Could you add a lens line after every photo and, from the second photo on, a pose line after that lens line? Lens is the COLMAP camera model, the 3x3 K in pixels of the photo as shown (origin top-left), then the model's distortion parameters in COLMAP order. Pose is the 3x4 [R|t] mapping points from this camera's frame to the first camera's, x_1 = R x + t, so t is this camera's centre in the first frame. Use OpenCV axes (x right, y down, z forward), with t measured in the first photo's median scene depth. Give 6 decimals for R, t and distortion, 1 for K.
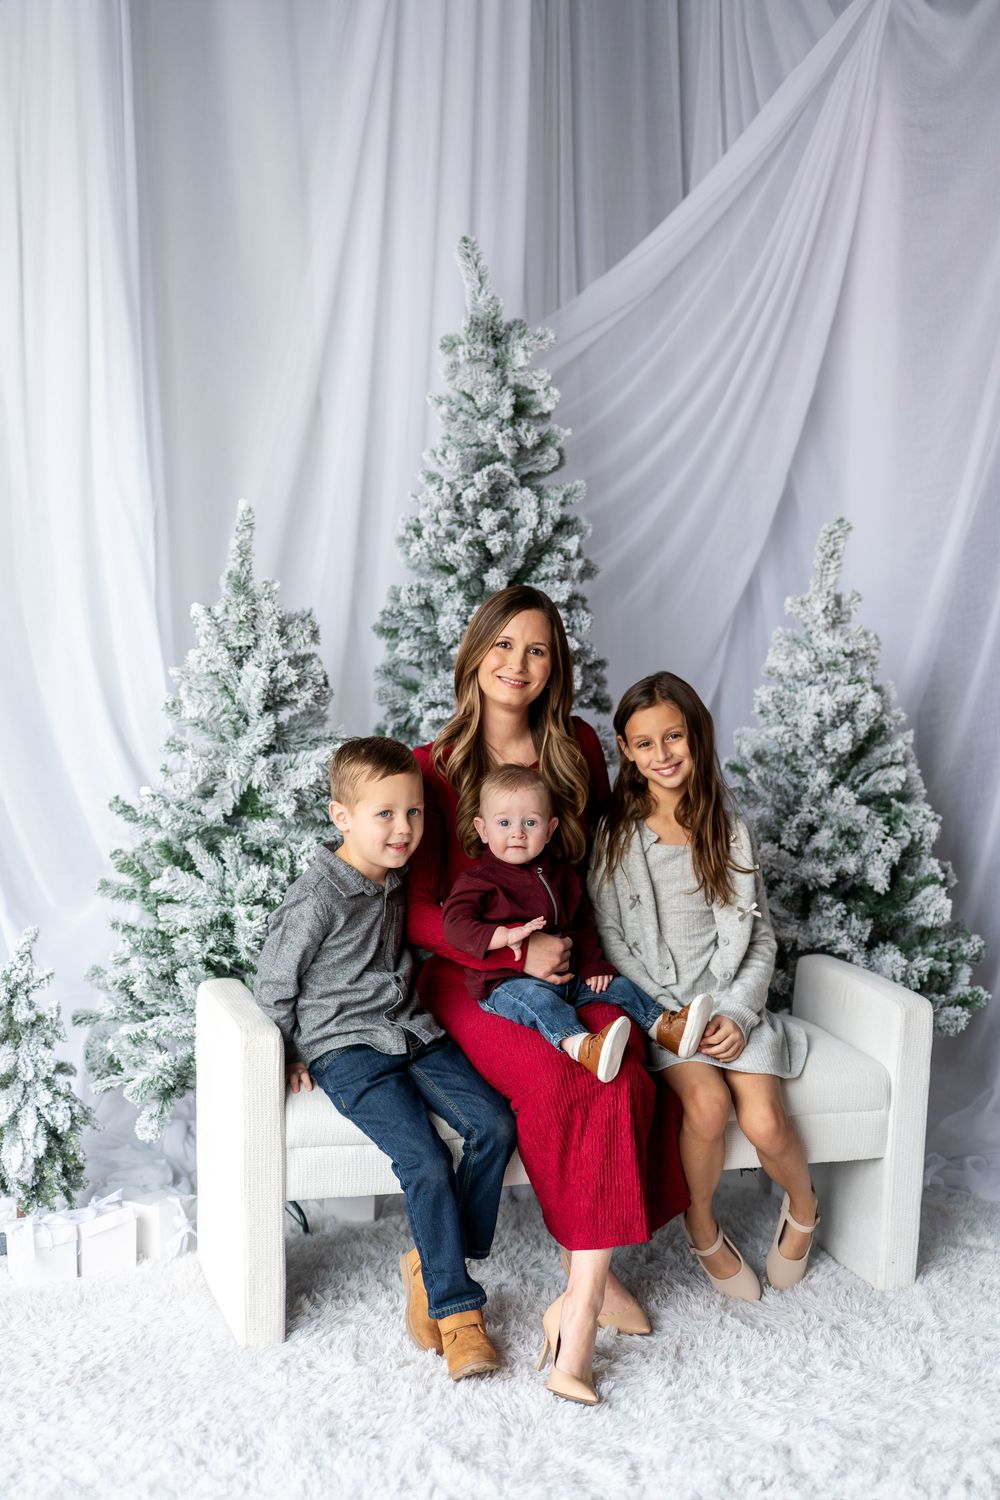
lens RADIAL K [[1979.3, 0, 496.0], [0, 1979.3, 754.1], [0, 0, 1]] dist [-0.042927, 0.118742]
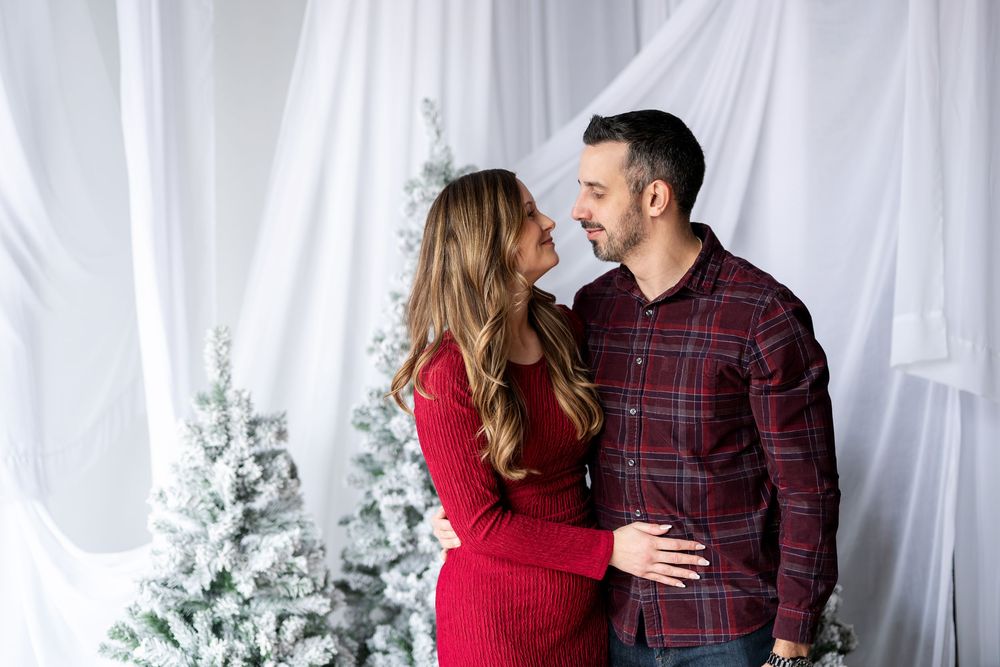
lens RADIAL K [[1383.3, 0, 497.5], [0, 1383.3, 335.0], [0, 0, 1]] dist [-0.004250, -0.001367]
pose [[0.995876, -0.004447, -0.090620, 0.105598], [-0.002974, 0.996662, -0.081589, -0.050407], [0.090680, 0.081522, 0.992538, 0.183189]]
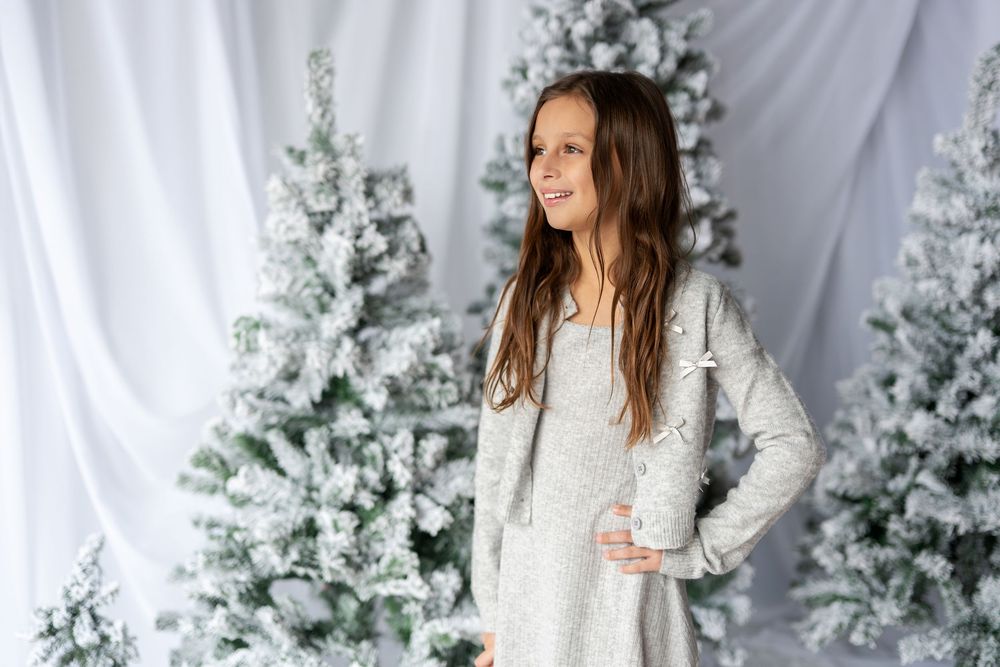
lens RADIAL K [[1372.6, 0, 501.1], [0, 1372.6, 330.1], [0, 0, 1]] dist [0.006890, -0.022140]
pose [[0.996979, -0.017221, -0.075738, -0.004887], [0.021999, 0.997789, 0.062721, -0.035984], [0.074490, -0.064197, 0.995153, 0.375622]]
